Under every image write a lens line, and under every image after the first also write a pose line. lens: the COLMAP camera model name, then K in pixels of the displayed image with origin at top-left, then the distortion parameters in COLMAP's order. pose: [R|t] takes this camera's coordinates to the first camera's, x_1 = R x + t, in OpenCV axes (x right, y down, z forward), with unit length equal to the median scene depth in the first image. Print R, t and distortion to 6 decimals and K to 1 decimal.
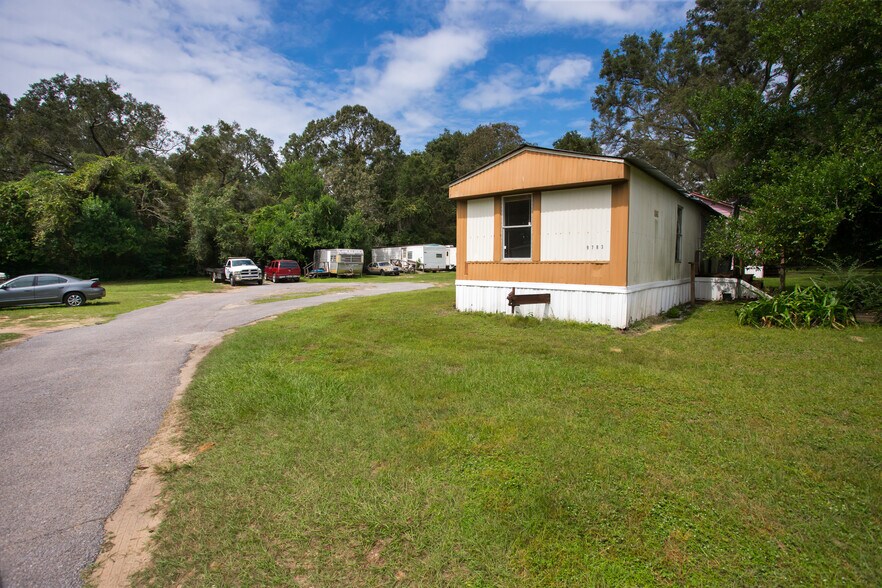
lens RADIAL K [[425.8, 0, 443.0], [0, 425.8, 291.5], [0, 0, 1]] dist [-0.065400, 0.025965]
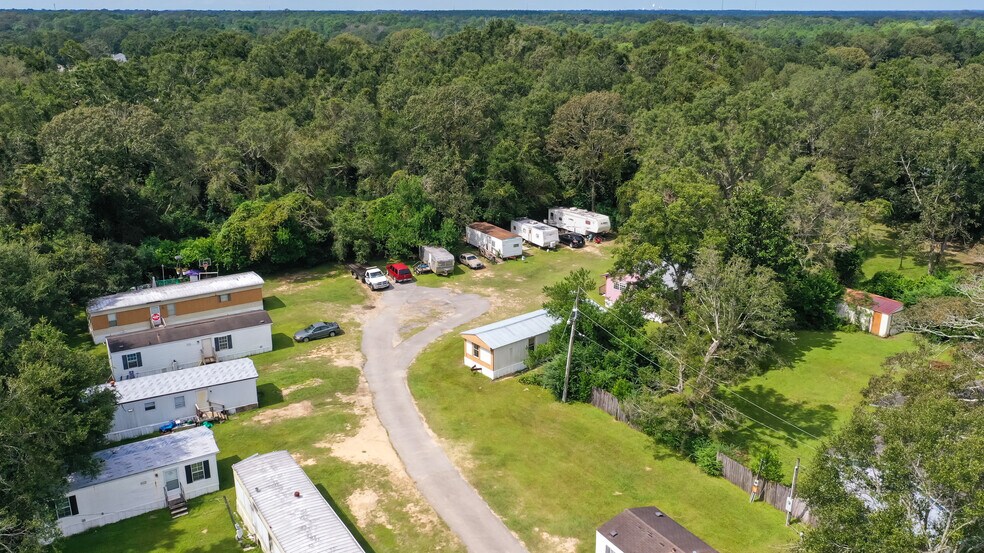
lens RADIAL K [[804.7, 0, 492.0], [0, 804.7, 276.5], [0, 0, 1]] dist [0.000713, 0.000040]
pose [[0.982240, 0.049804, -0.180901, 0.432299], [-0.005242, 0.971036, 0.238874, -0.686543], [0.187558, -0.233684, 0.954051, -1.573955]]
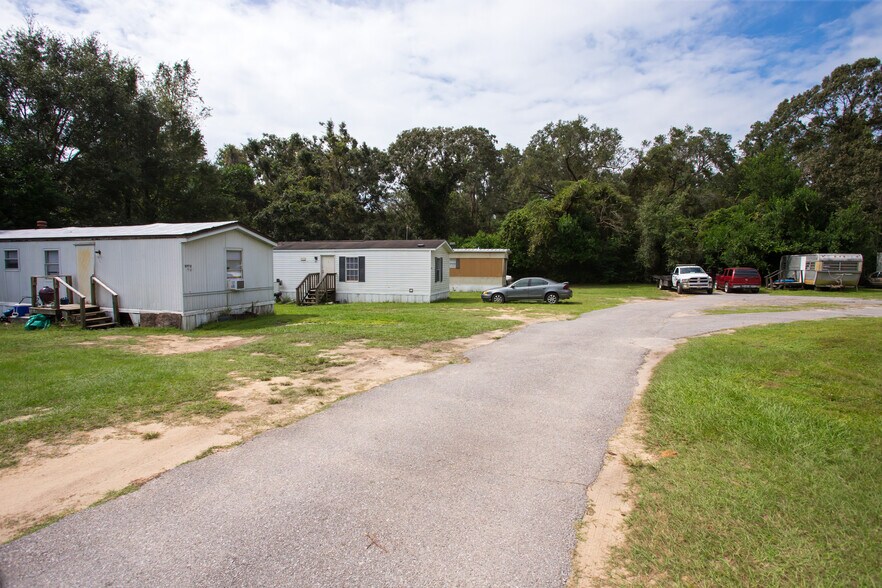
lens RADIAL K [[425.8, 0, 443.0], [0, 425.8, 291.5], [0, 0, 1]] dist [-0.065400, 0.025965]
pose [[0.563121, 0.044991, -0.825149, -0.007069], [-0.058978, 0.998159, 0.014175, 0.000025], [0.824267, 0.040684, 0.564738, -0.003766]]
